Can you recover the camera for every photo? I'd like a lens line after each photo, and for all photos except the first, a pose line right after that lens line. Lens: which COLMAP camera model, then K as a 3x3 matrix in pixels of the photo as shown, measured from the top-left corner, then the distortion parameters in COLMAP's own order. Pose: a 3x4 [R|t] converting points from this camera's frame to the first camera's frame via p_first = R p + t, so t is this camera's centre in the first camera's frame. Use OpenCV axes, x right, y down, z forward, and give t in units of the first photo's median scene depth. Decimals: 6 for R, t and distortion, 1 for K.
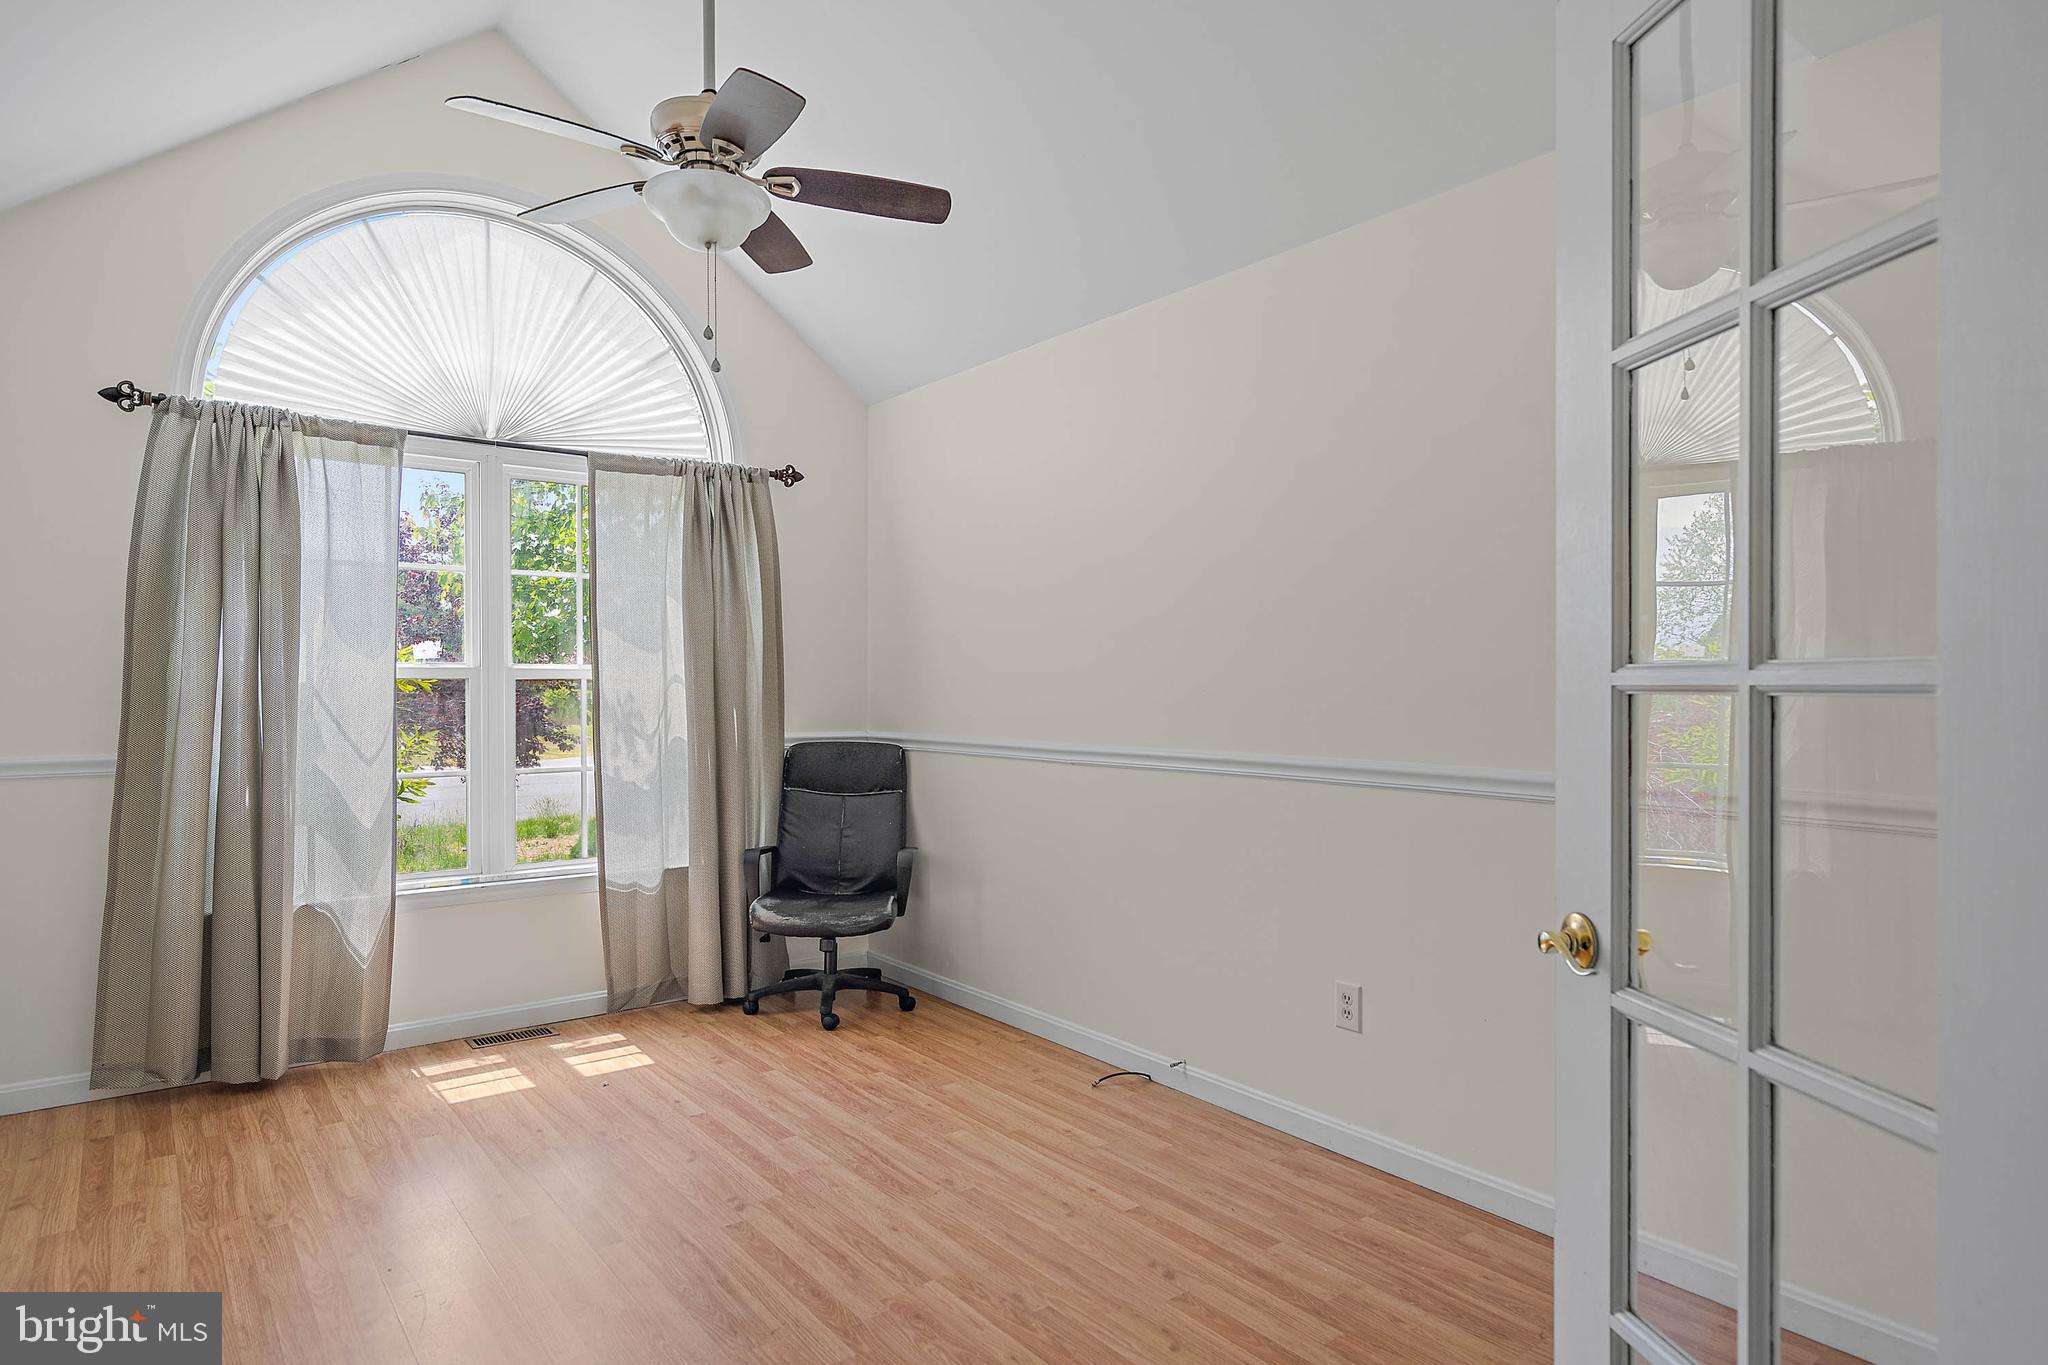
lens RADIAL K [[1154.2, 0, 1024.0], [0, 1154.2, 682.5], [0, 0, 1]] dist [0.000861, 0.000065]
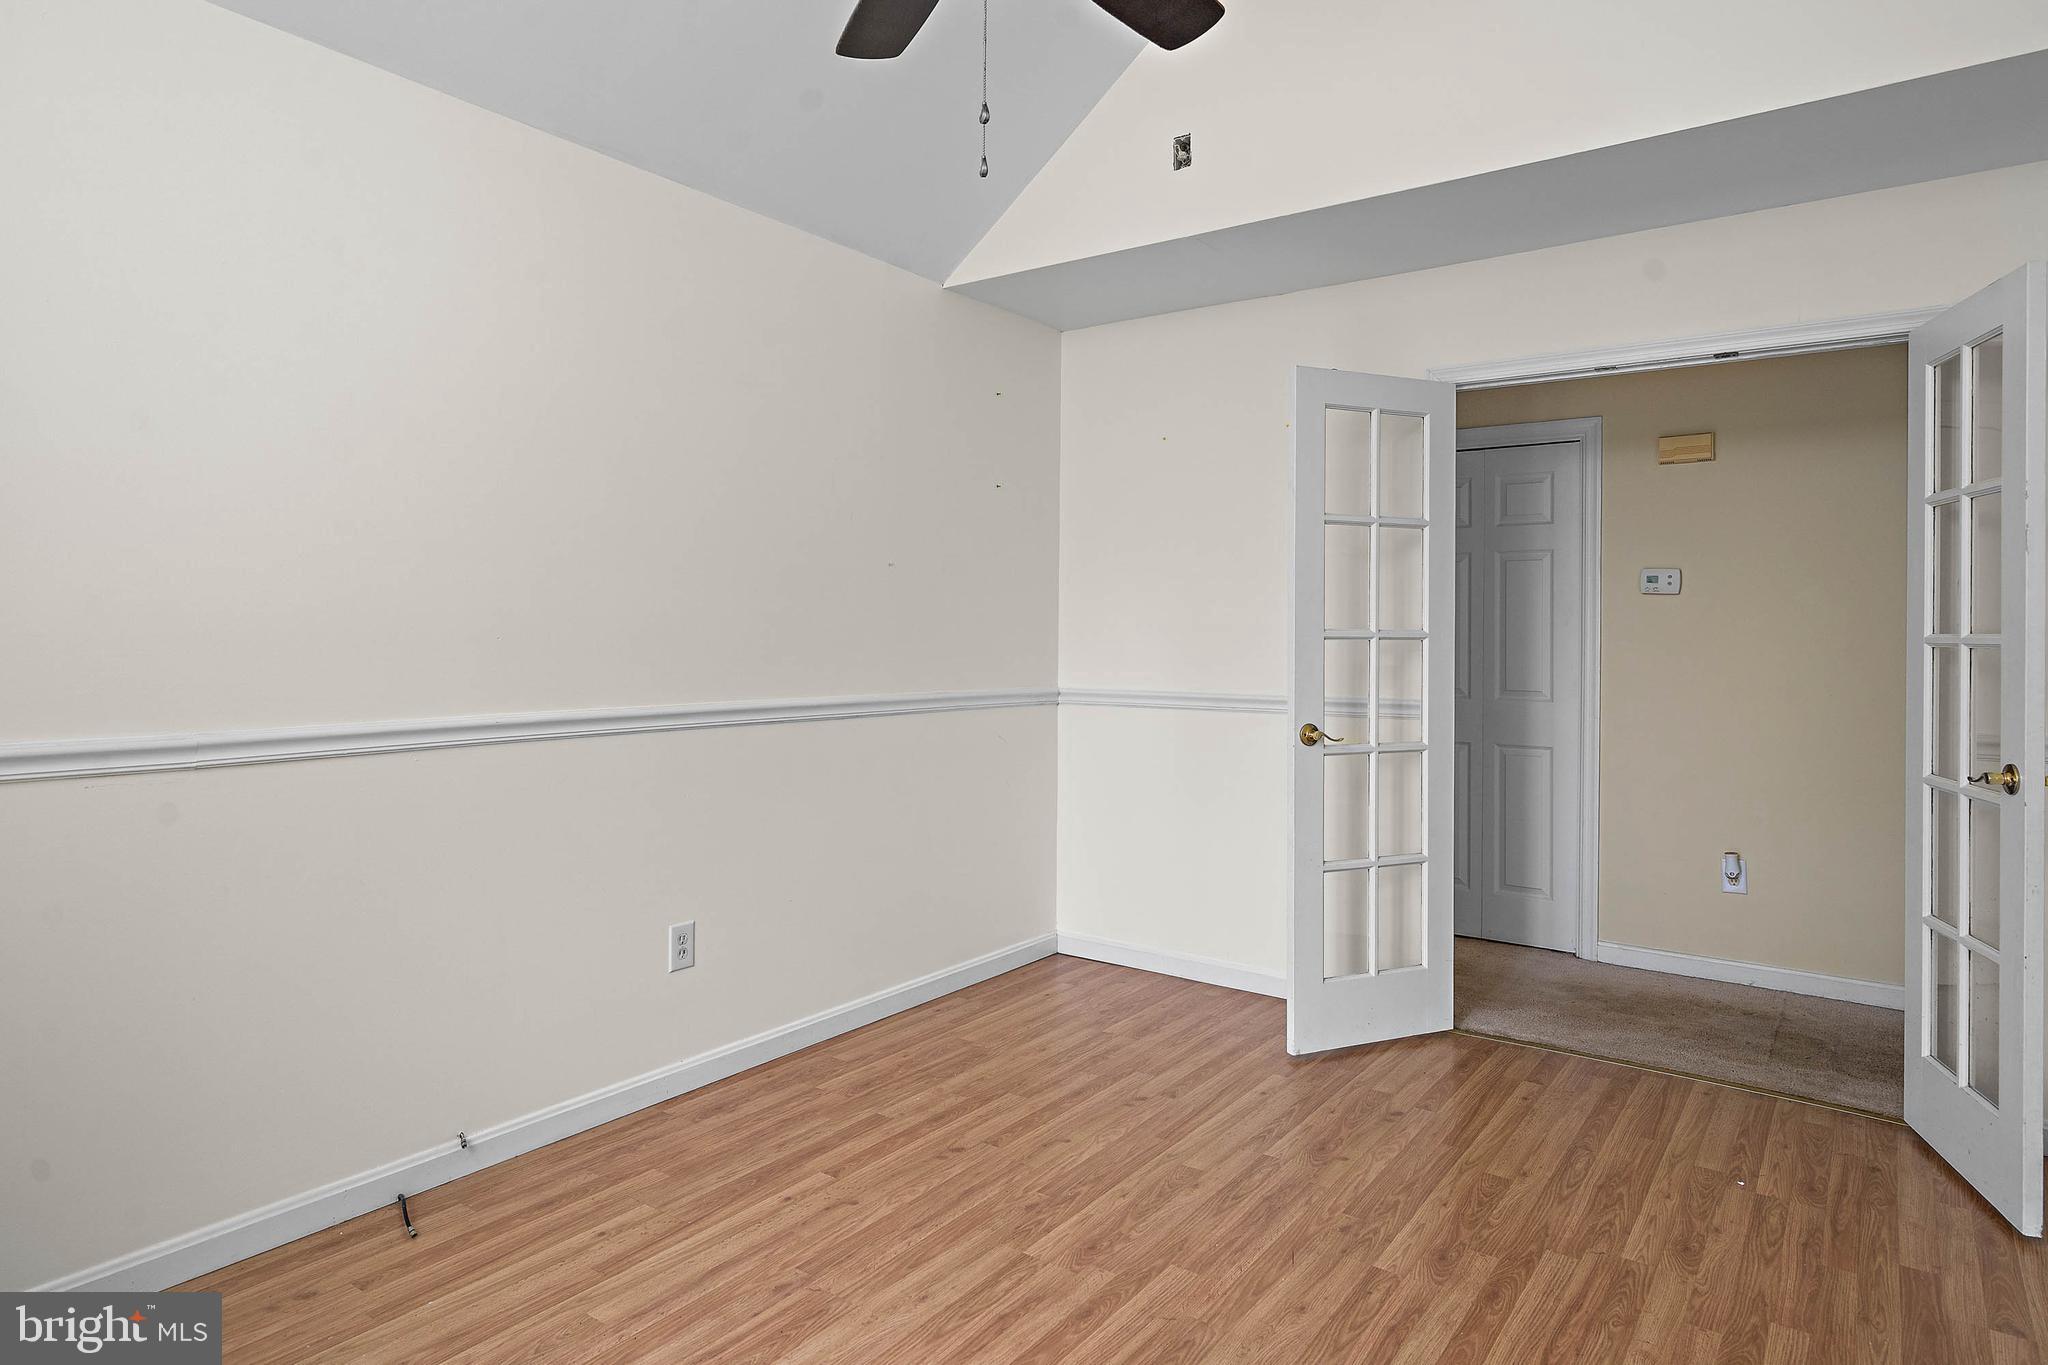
lens RADIAL K [[1178.5, 0, 1029.9], [0, 1178.5, 638.2], [0, 0, 1]] dist [0.001250, -0.000168]
pose [[-0.280693, -0.008835, 0.959757, -0.848631], [-0.009792, 0.999932, 0.006341, -0.000238], [-0.959748, -0.007618, -0.280760, 1.062149]]
